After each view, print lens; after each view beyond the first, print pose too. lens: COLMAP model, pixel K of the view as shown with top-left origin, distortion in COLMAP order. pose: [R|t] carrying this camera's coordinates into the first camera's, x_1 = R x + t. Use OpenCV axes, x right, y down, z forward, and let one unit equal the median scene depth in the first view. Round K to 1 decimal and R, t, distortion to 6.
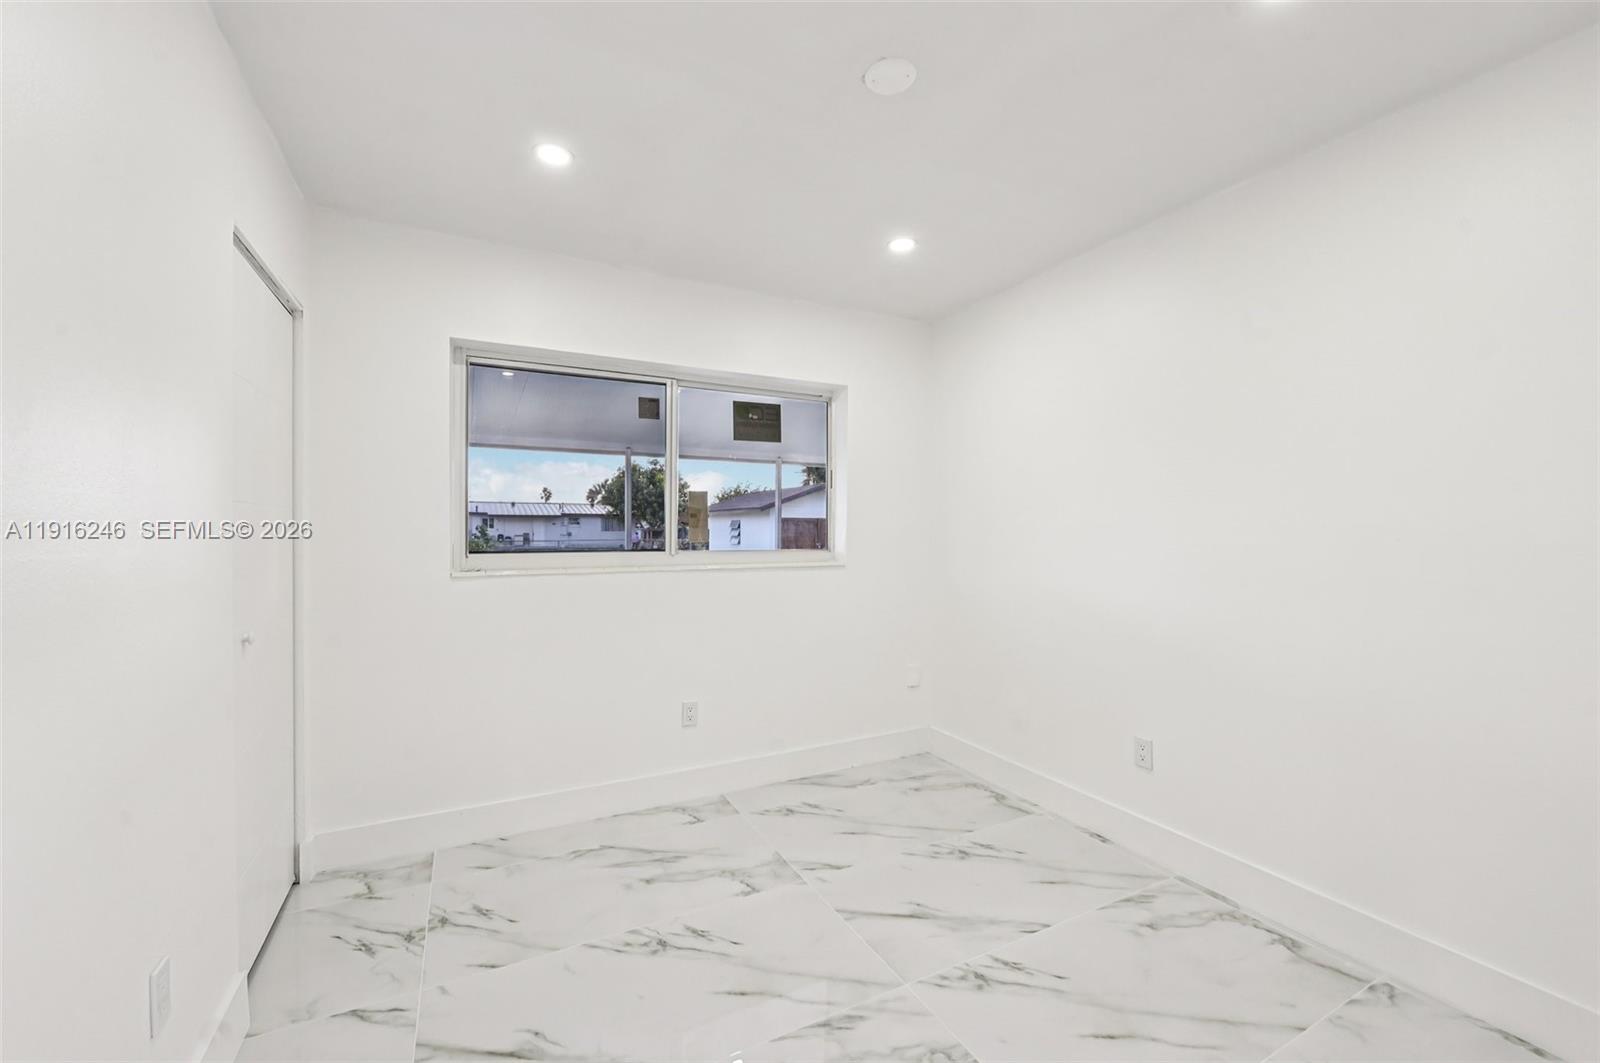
lens RADIAL K [[628.9, 0, 807.2], [0, 628.9, 531.1], [0, 0, 1]] dist [-0.006616, -0.000184]
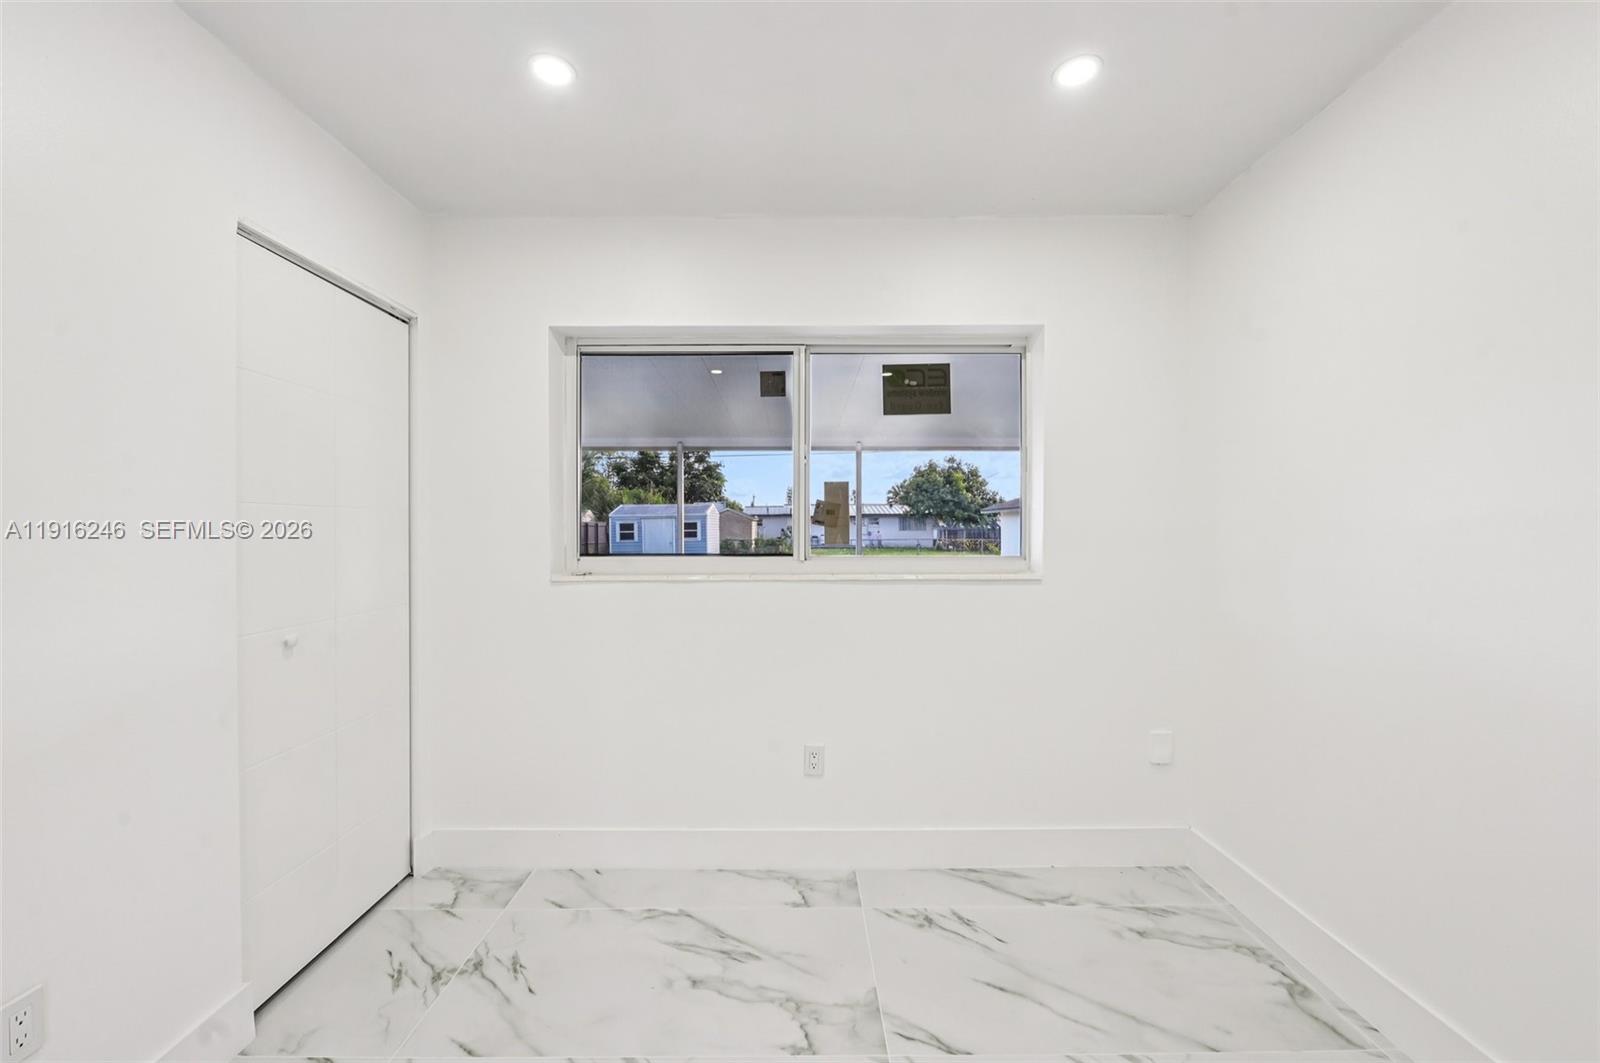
lens RADIAL K [[636.9, 0, 800.2], [0, 636.9, 529.6], [0, 0, 1]] dist [-0.006911, -0.000666]
pose [[0.887645, -0.002430, -0.460522, 0.167893], [0.001779, 0.999997, -0.001848, -0.001027], [0.460525, 0.000821, 0.887646, 0.270014]]
